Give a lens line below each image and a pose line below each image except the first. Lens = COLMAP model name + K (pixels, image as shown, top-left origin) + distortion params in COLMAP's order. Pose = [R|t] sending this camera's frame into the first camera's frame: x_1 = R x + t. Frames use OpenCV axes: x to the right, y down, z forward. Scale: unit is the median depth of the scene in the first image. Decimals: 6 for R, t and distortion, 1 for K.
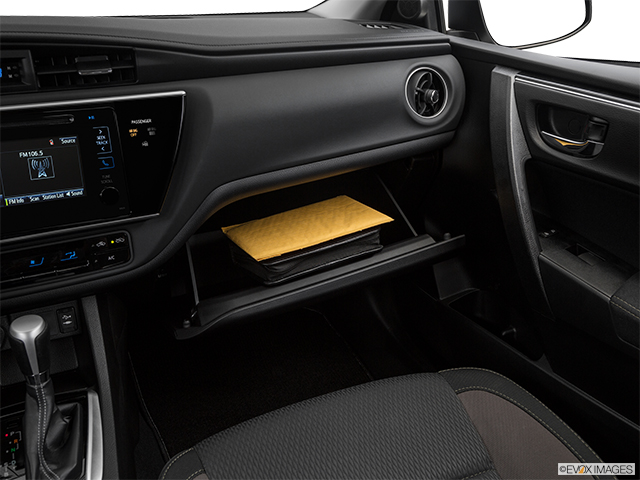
lens RADIAL K [[597.3, 0, 320.0], [0, 597.3, 240.0], [0, 0, 1]] dist [-0.043868, -0.002194]
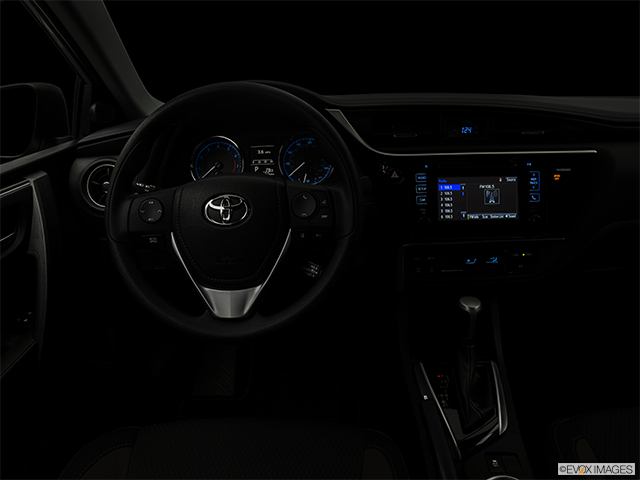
lens RADIAL K [[490.2, 0, 324.4], [0, 490.2, 240.6], [0, 0, 1]] dist [-0.104551, 0.003396]
pose [[0.885332, 0.122739, -0.448466, -0.257429], [-0.151069, 0.988133, -0.027792, 0.071078], [0.439732, 0.092354, 0.893368, -0.198338]]
